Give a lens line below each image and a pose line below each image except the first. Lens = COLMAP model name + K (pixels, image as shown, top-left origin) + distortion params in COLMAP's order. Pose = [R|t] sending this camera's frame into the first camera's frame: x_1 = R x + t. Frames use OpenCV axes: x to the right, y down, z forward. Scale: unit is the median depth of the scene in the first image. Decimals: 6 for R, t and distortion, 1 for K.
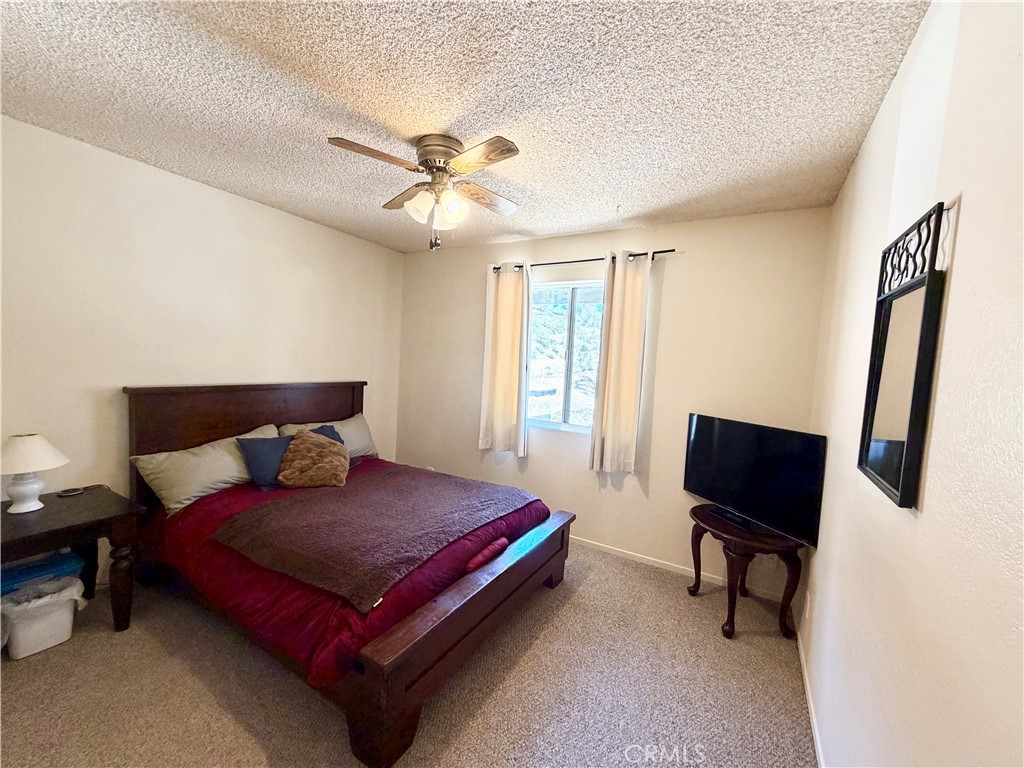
lens RADIAL K [[409.5, 0, 509.7], [0, 409.5, 386.7], [0, 0, 1]] dist [-0.001985, 0.000000]
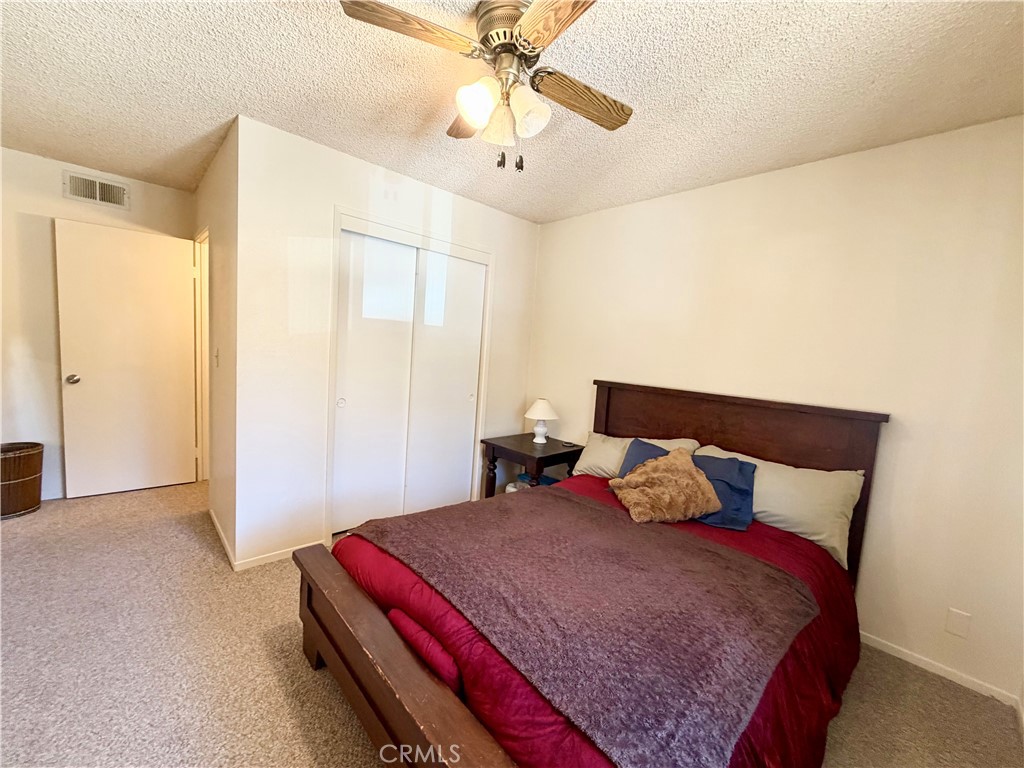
lens RADIAL K [[409.5, 0, 510.0], [0, 409.5, 382.7], [0, 0, 1]] dist [-0.001985, 0.000000]
pose [[-0.273980, 0.012357, -0.961656, 0.415915], [-0.148426, 0.987394, 0.054975, -0.016981], [0.950213, 0.157796, -0.268692, 1.049745]]
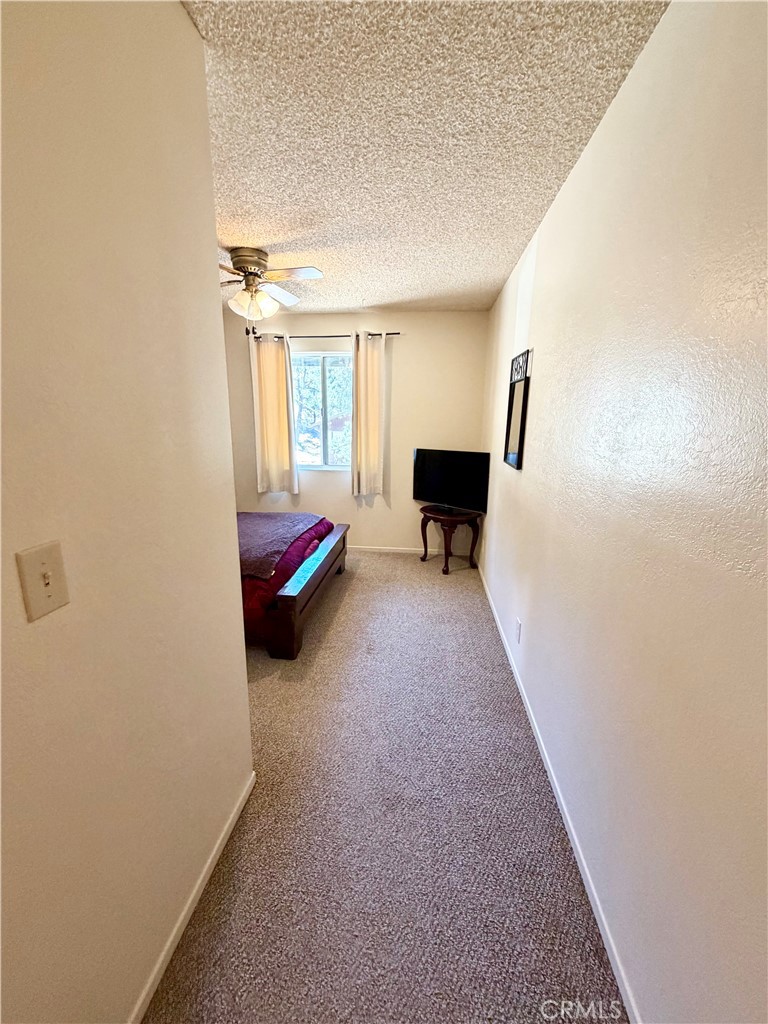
lens RADIAL K [[409.5, 0, 383.1], [0, 409.5, 512.7], [0, 0, 1]] dist [-0.001985, 0.000000]
pose [[0.908889, -0.137771, 0.393624, -0.333026], [0.065912, 0.979448, 0.190621, 0.002912], [-0.411796, -0.147309, 0.899291, -0.391347]]
